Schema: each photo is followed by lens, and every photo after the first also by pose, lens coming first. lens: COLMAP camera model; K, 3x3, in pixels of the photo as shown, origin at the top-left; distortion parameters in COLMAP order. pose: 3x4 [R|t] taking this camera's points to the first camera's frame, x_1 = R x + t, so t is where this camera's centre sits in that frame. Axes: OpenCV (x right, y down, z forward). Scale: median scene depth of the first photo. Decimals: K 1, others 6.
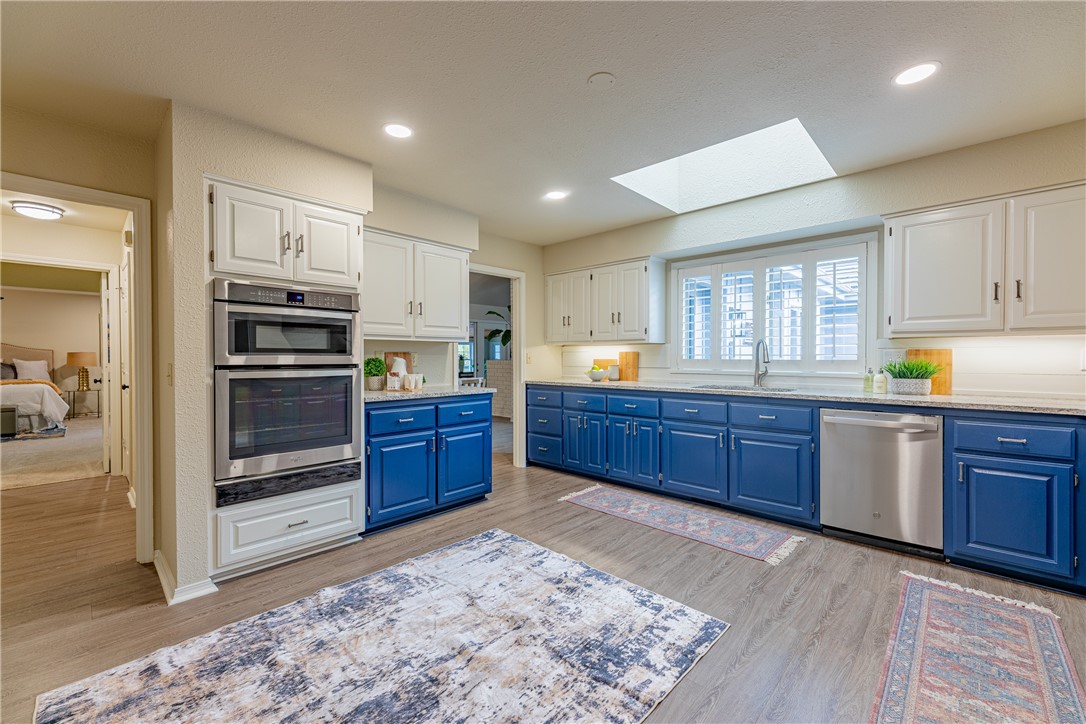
lens RADIAL K [[441.1, 0, 547.1], [0, 441.1, 360.2], [0, 0, 1]] dist [0.000931, 0.000493]
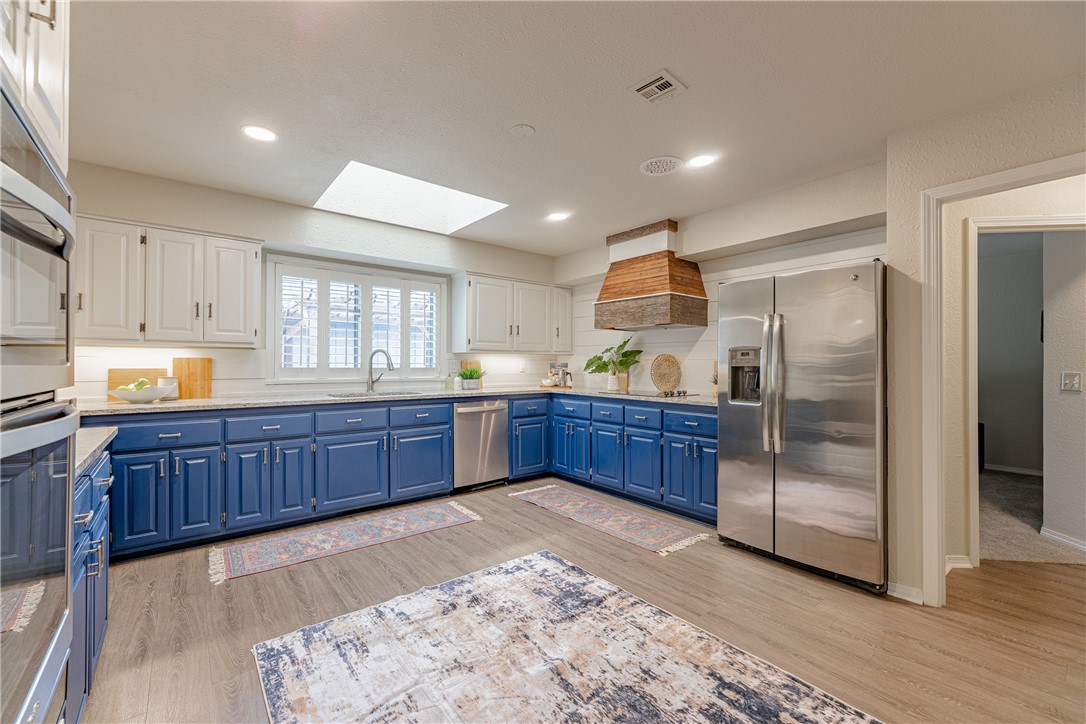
lens RADIAL K [[441.1, 0, 541.2], [0, 441.1, 362.2], [0, 0, 1]] dist [0.000931, 0.000493]
pose [[0.148061, 0.005286, 0.988964, -0.732973], [0.003683, 0.999976, -0.005896, -0.009830], [-0.988971, 0.004515, 0.148038, 0.562215]]
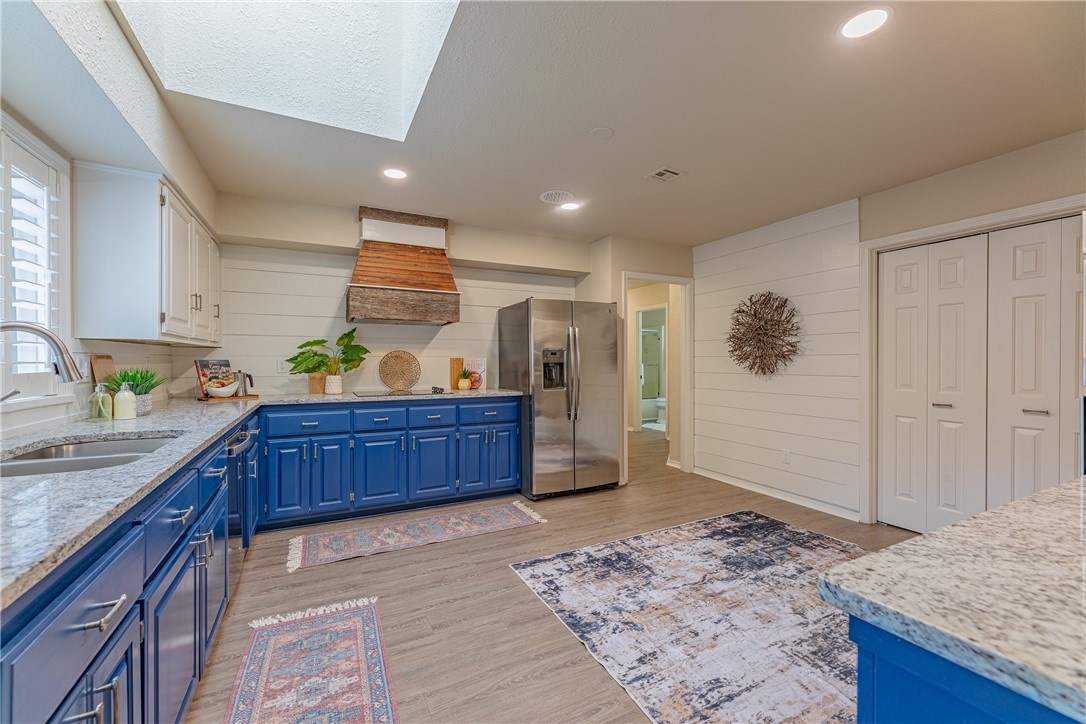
lens RADIAL K [[441.1, 0, 536.5], [0, 441.1, 361.5], [0, 0, 1]] dist [0.000931, 0.000493]
pose [[-0.933832, -0.000564, 0.357711, -0.099636], [0.003034, 0.999950, 0.009496, -0.021486], [-0.357699, 0.009953, -0.933784, 1.565561]]
